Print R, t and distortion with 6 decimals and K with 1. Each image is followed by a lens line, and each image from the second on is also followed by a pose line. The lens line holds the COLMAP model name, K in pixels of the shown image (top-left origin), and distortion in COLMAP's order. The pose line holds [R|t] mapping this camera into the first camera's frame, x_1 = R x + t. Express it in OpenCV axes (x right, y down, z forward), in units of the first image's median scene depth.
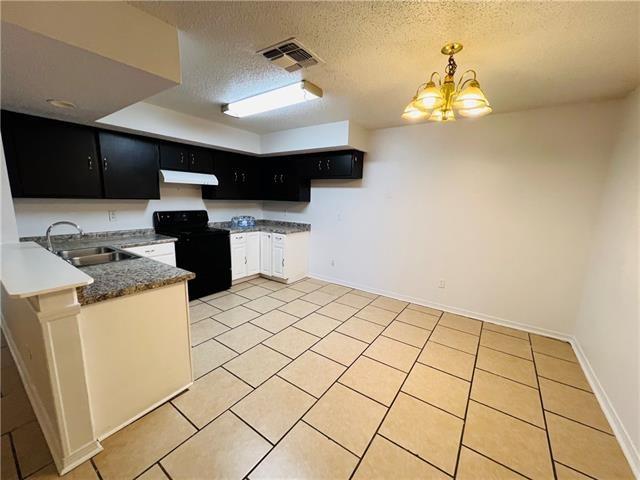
lens RADIAL K [[257.2, 0, 320.0], [0, 257.2, 240.0], [0, 0, 1]] dist [0.001593, 0.000222]
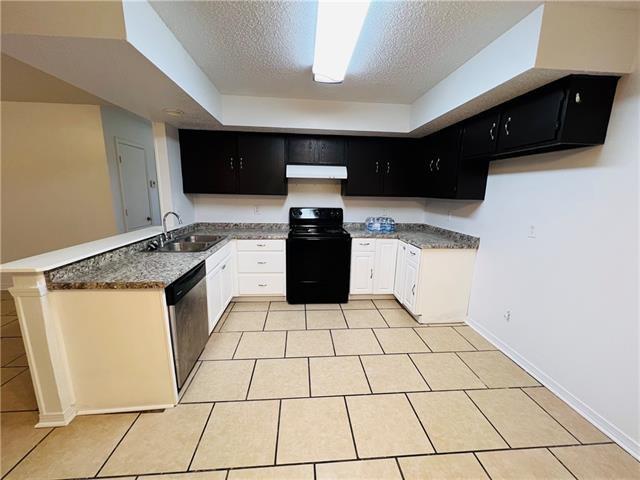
lens RADIAL K [[257.2, 0, 320.0], [0, 257.2, 240.0], [0, 0, 1]] dist [0.001593, 0.000222]
pose [[0.642356, 0.128433, -0.755568, 0.190852], [-0.125998, 0.990142, 0.061188, -0.051258], [0.755978, 0.055895, 0.652206, 0.370528]]
